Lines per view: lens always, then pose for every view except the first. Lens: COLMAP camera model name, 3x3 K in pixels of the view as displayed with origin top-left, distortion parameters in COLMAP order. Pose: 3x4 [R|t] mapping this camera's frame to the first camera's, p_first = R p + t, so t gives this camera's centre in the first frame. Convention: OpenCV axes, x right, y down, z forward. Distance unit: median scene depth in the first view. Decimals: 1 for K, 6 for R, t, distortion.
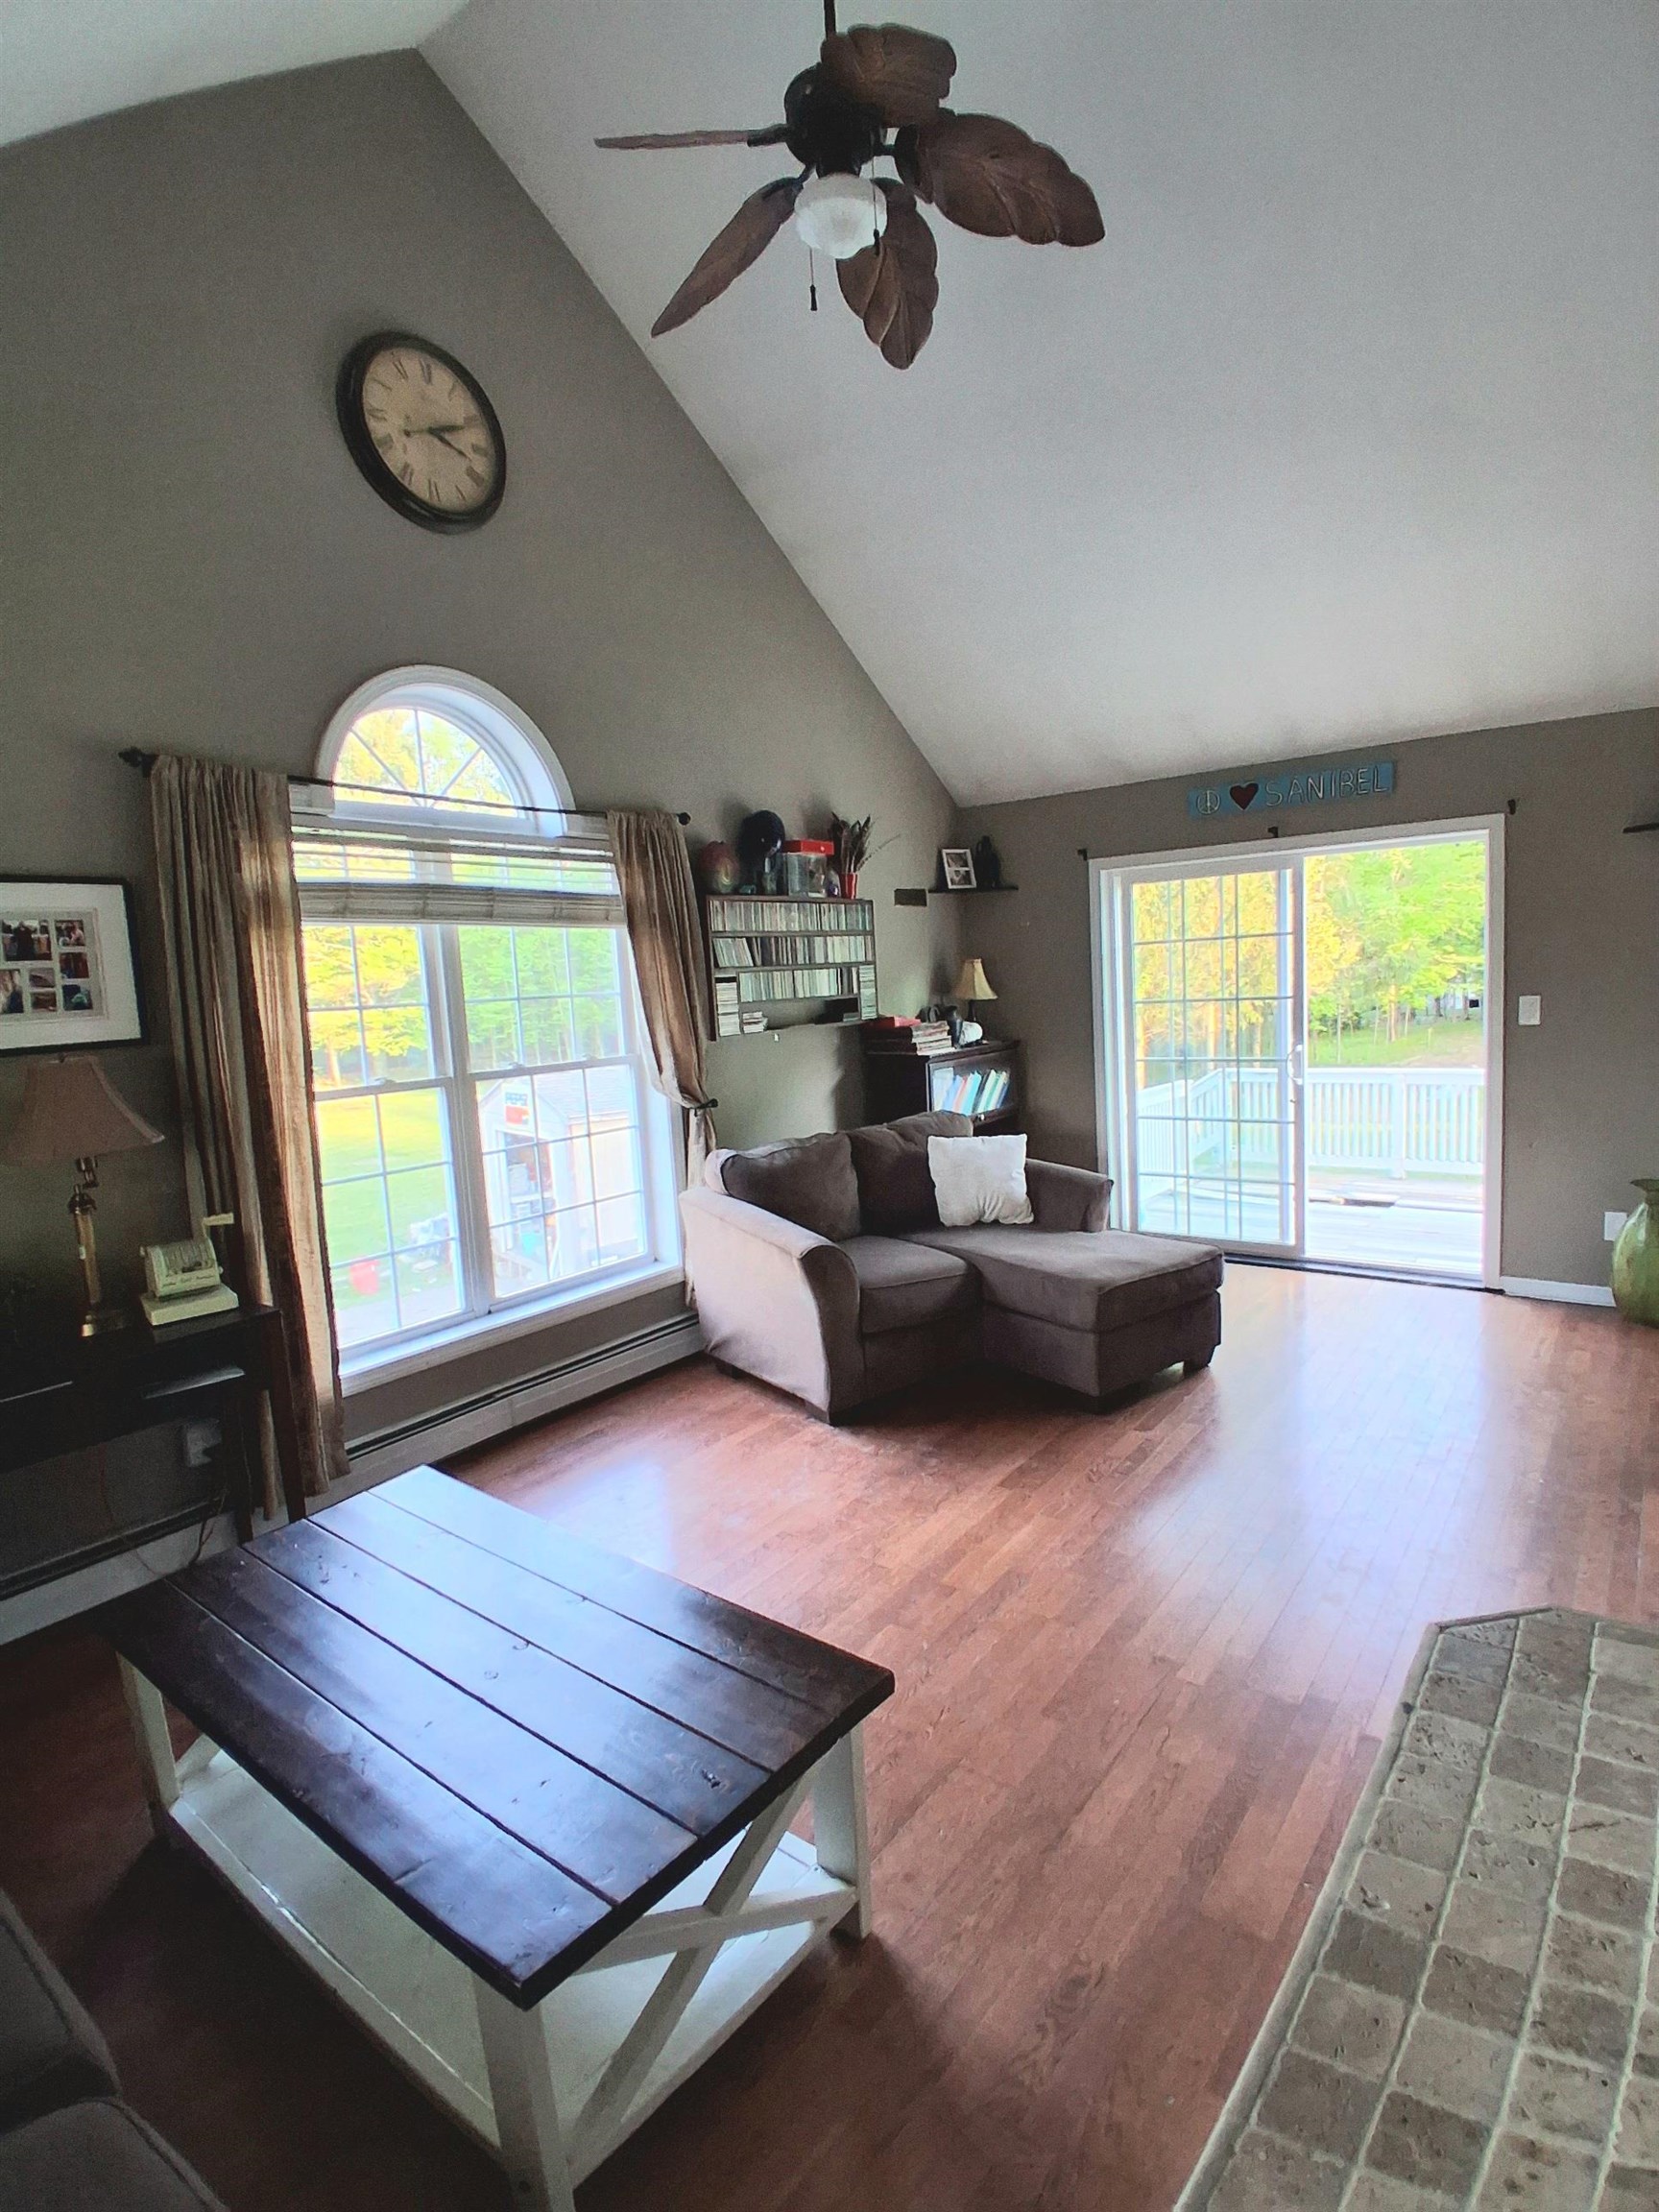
lens RADIAL K [[1122.2, 0, 840.1], [0, 1122.2, 1118.4], [0, 0, 1]] dist [-0.004679, -0.001338]
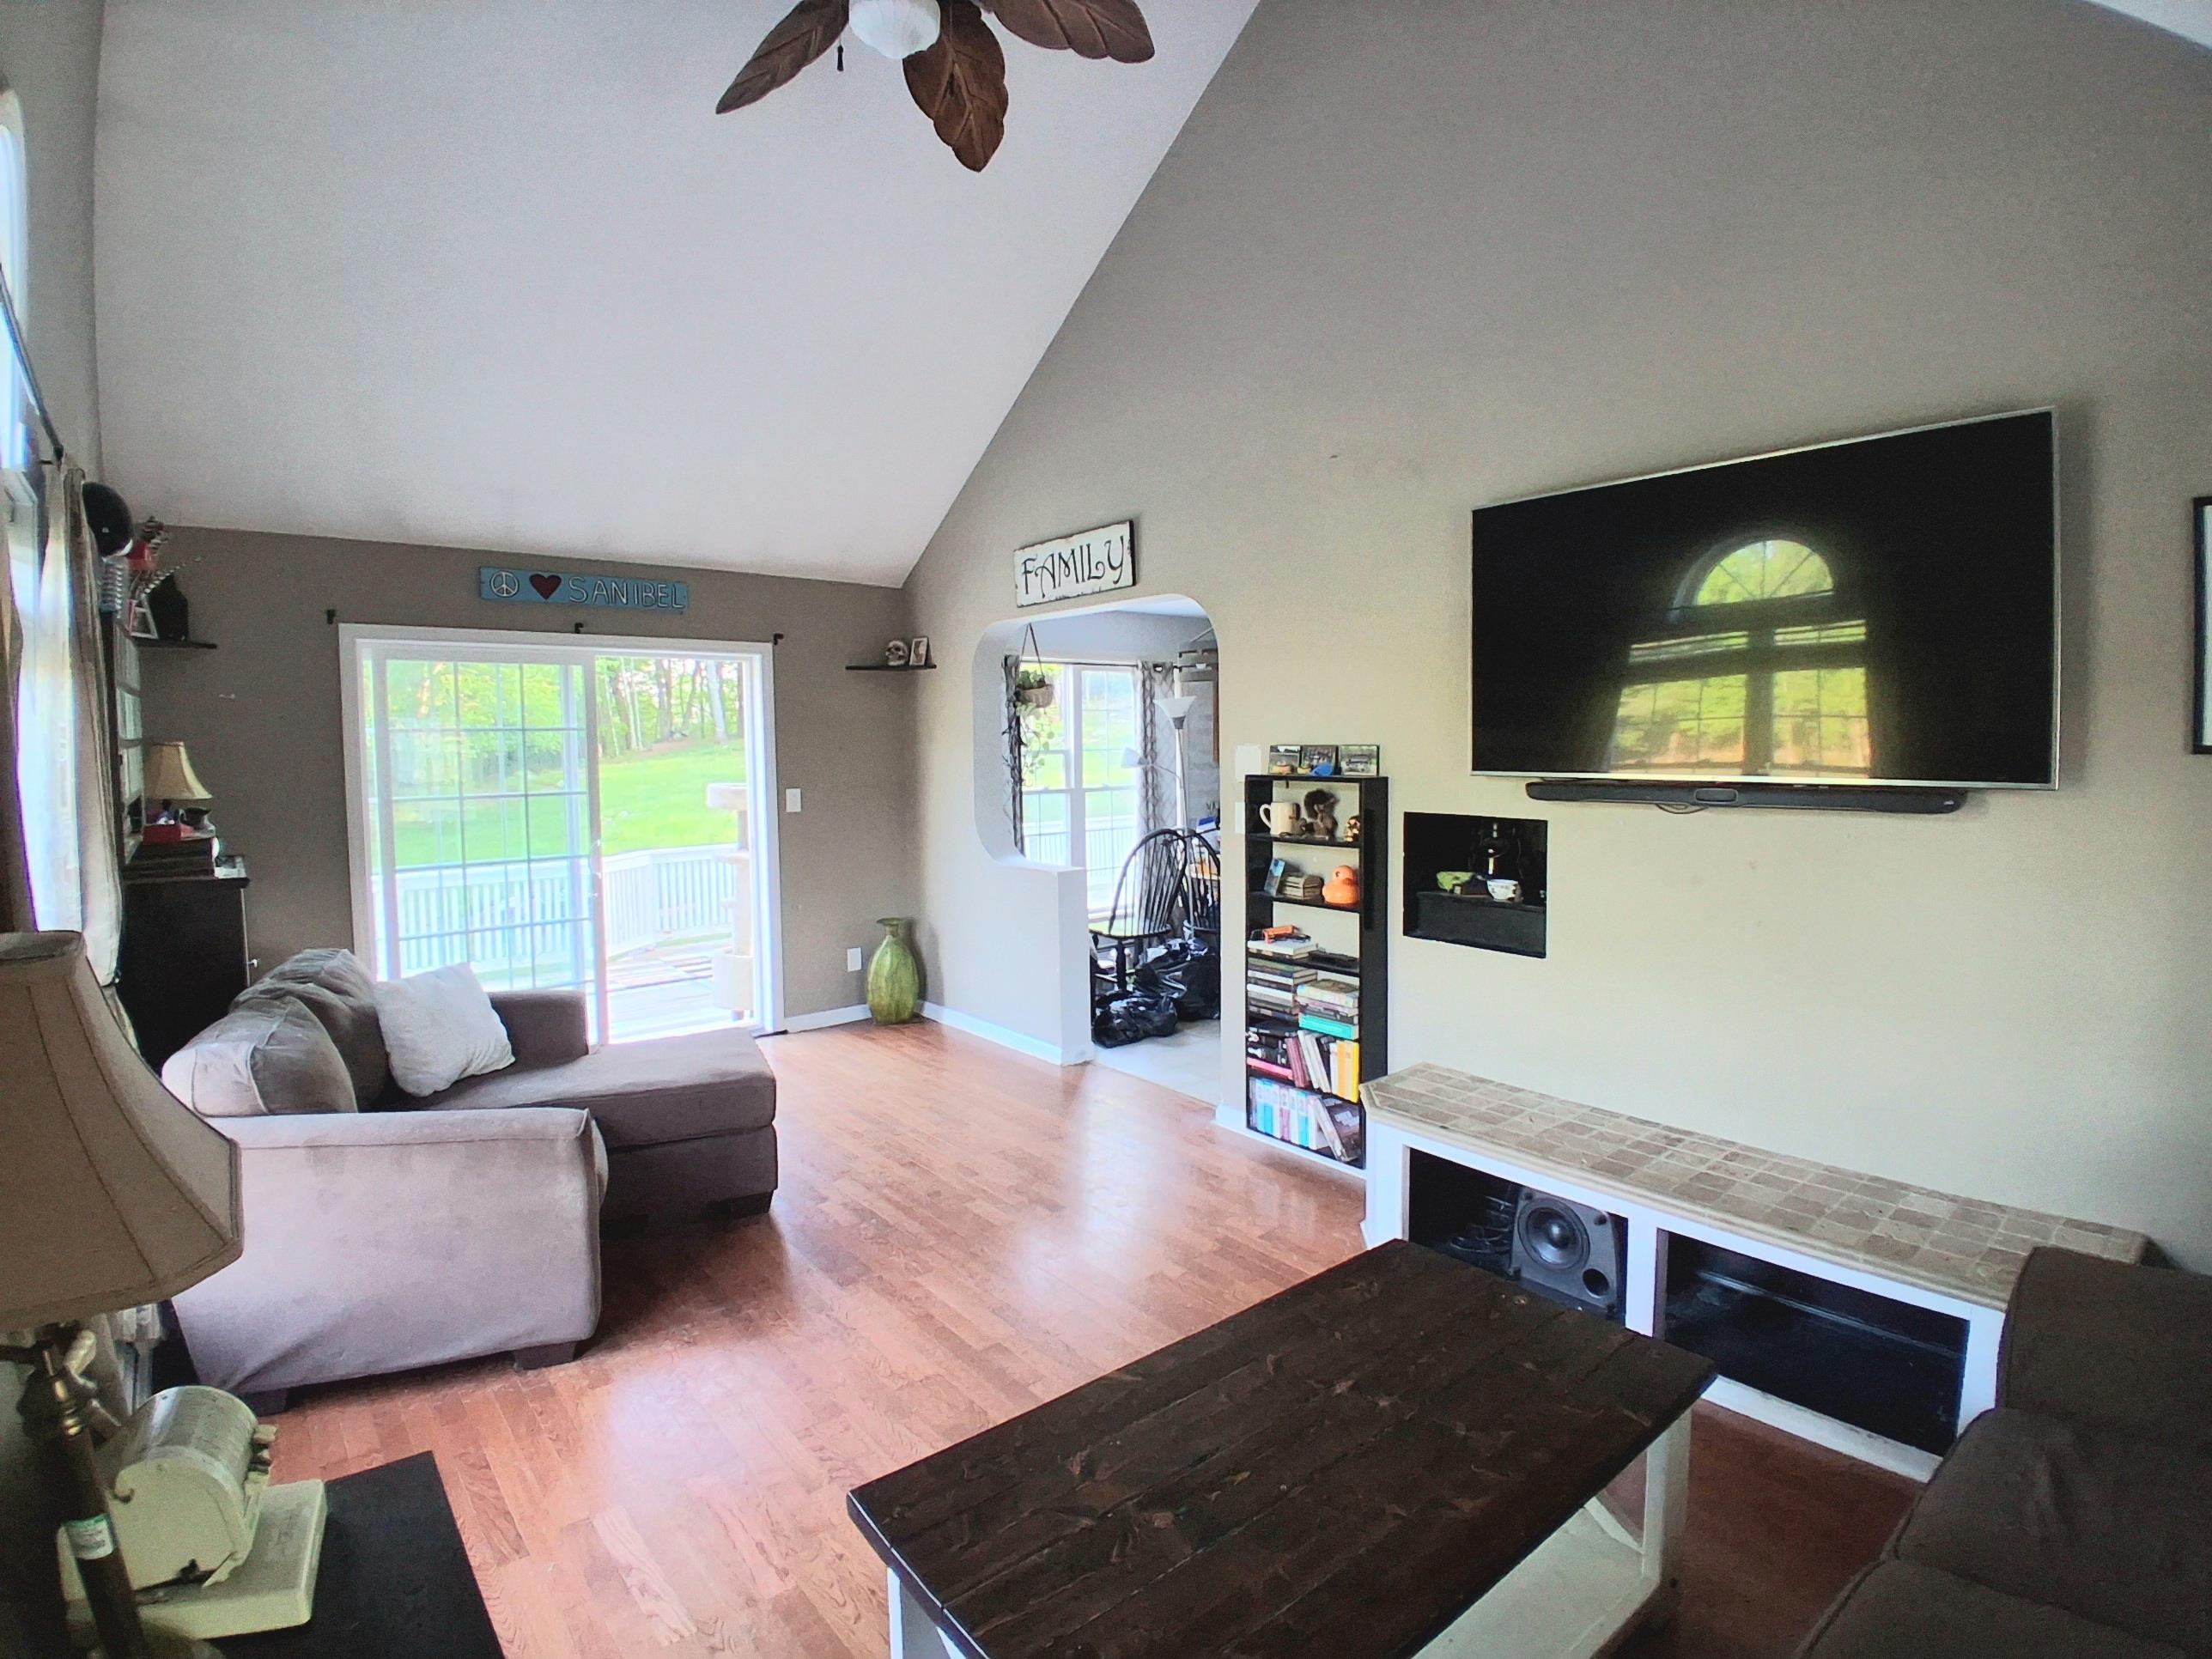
lens RADIAL K [[1122.2, 0, 1115.0], [0, 1122.2, 812.3], [0, 0, 1]] dist [-0.004679, -0.001338]
pose [[0.212587, -0.018357, 0.976970, -0.535650], [0.126127, 0.991975, -0.008807, -0.026180], [-0.968968, 0.125095, 0.213196, 0.379320]]
